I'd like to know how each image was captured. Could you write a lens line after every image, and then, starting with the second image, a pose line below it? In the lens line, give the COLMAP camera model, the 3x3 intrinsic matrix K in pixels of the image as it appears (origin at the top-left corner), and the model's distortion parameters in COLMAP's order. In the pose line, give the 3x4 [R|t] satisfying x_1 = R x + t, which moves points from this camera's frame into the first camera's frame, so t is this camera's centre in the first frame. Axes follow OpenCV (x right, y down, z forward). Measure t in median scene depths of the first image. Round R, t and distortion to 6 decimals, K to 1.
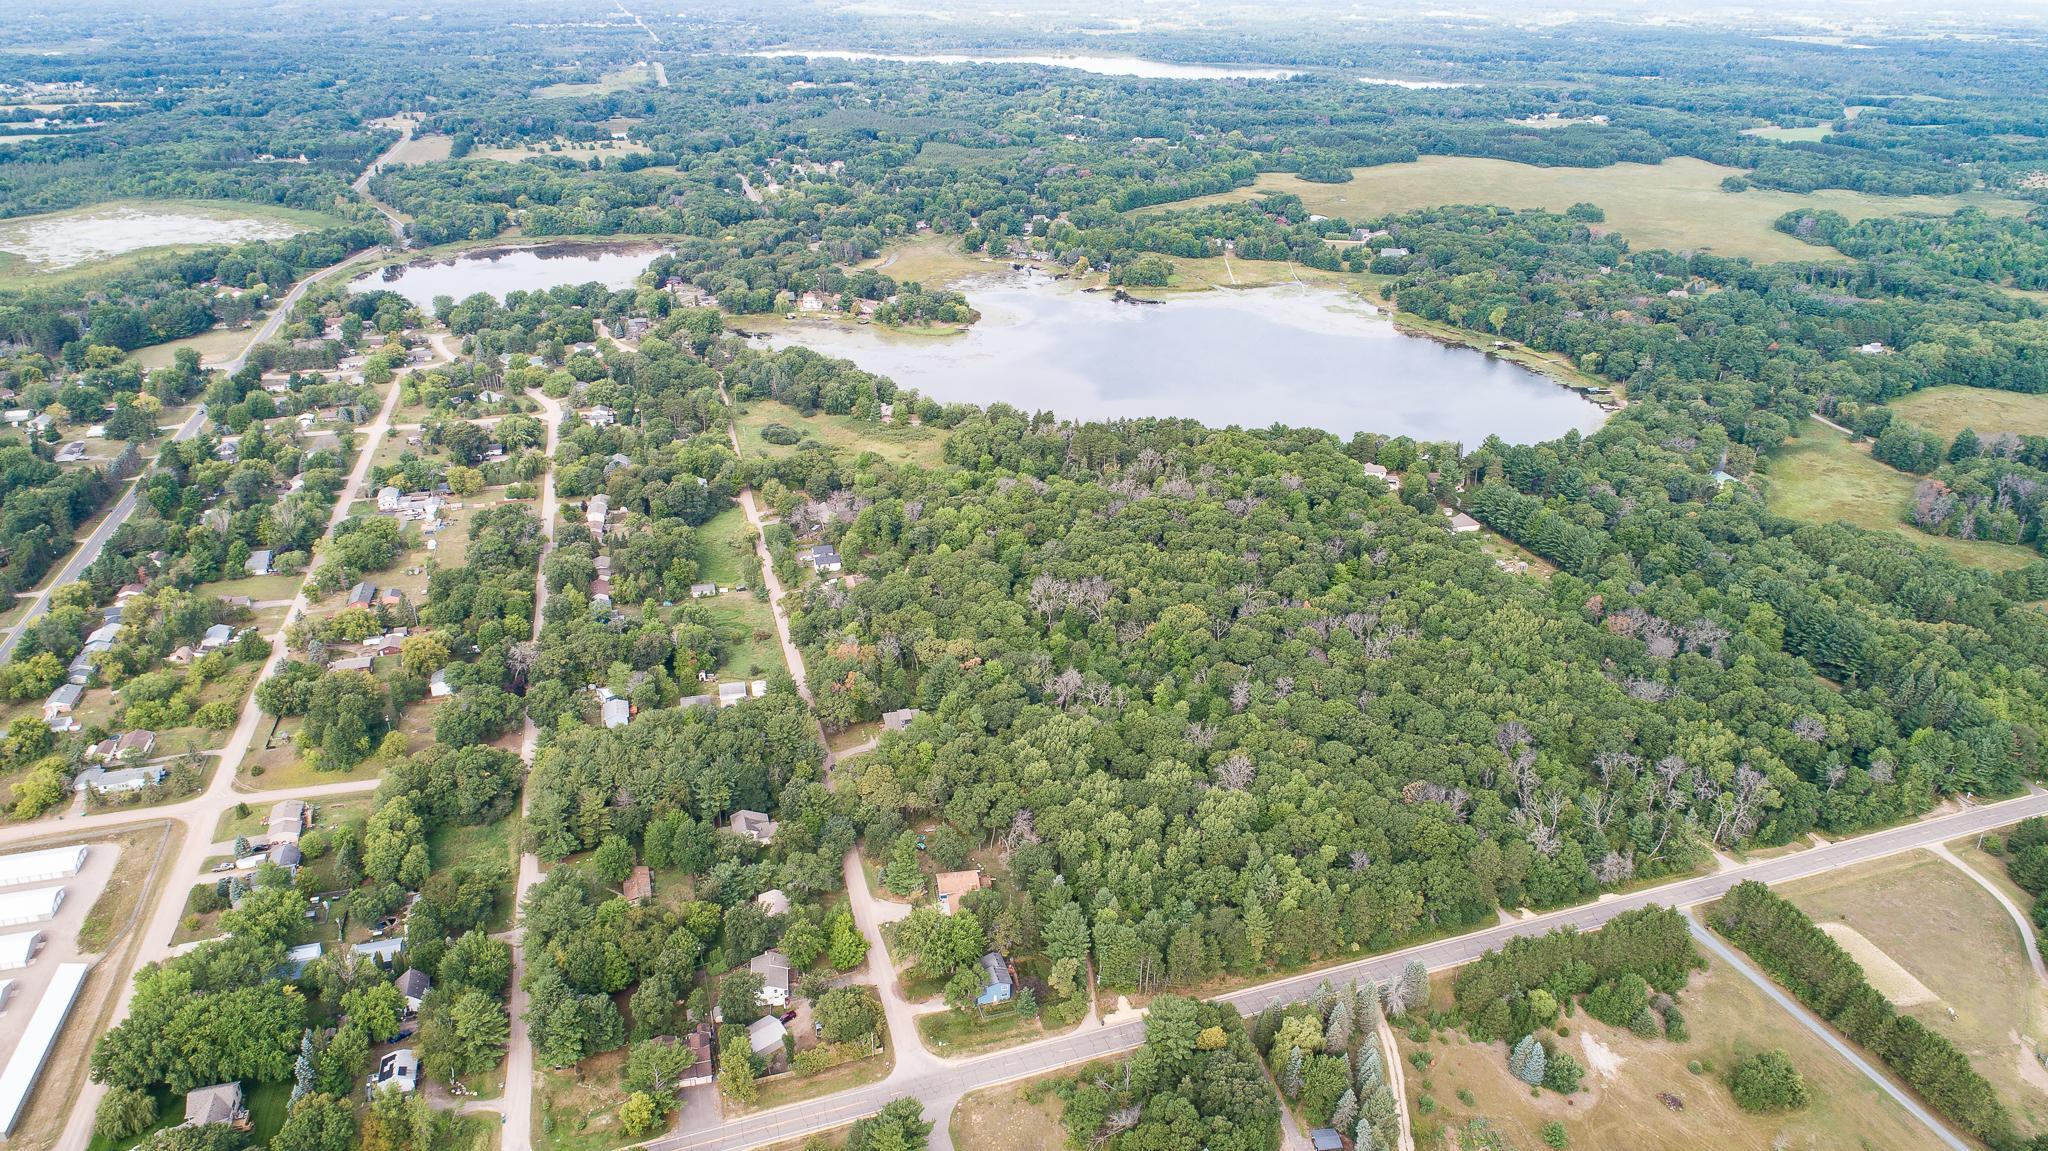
lens RADIAL K [[1374.5, 0, 1028.0], [0, 1374.5, 578.3], [0, 0, 1]] dist [-0.016064, 0.008561]
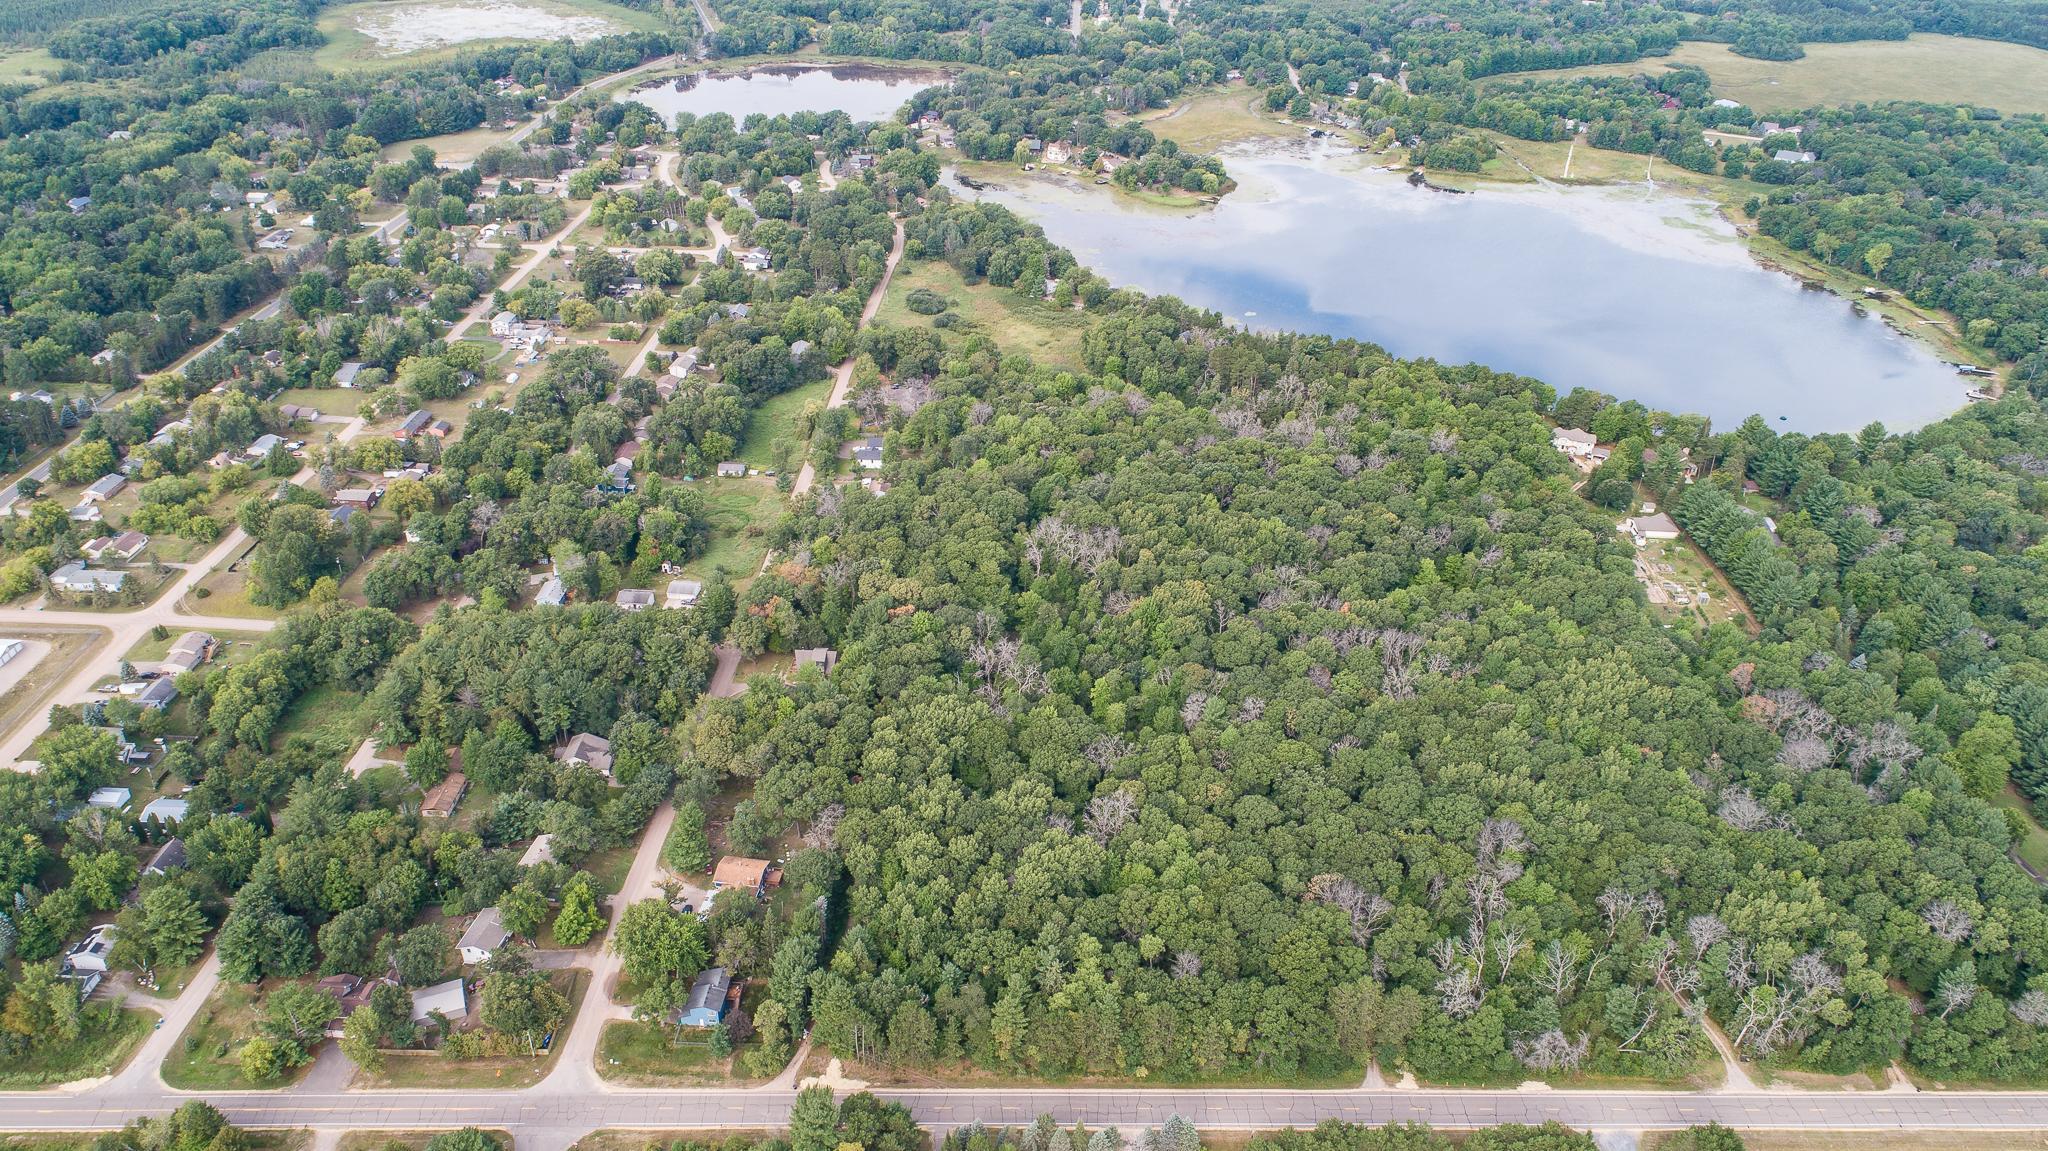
lens RADIAL K [[1410.7, 0, 1028.4], [0, 1410.7, 580.2], [0, 0, 1]] dist [-0.018031, 0.011733]
pose [[0.948238, 0.172650, -0.266527, 0.130304], [-0.144335, 0.981911, 0.122552, -0.037693], [0.282864, -0.077740, 0.956004, 0.086759]]
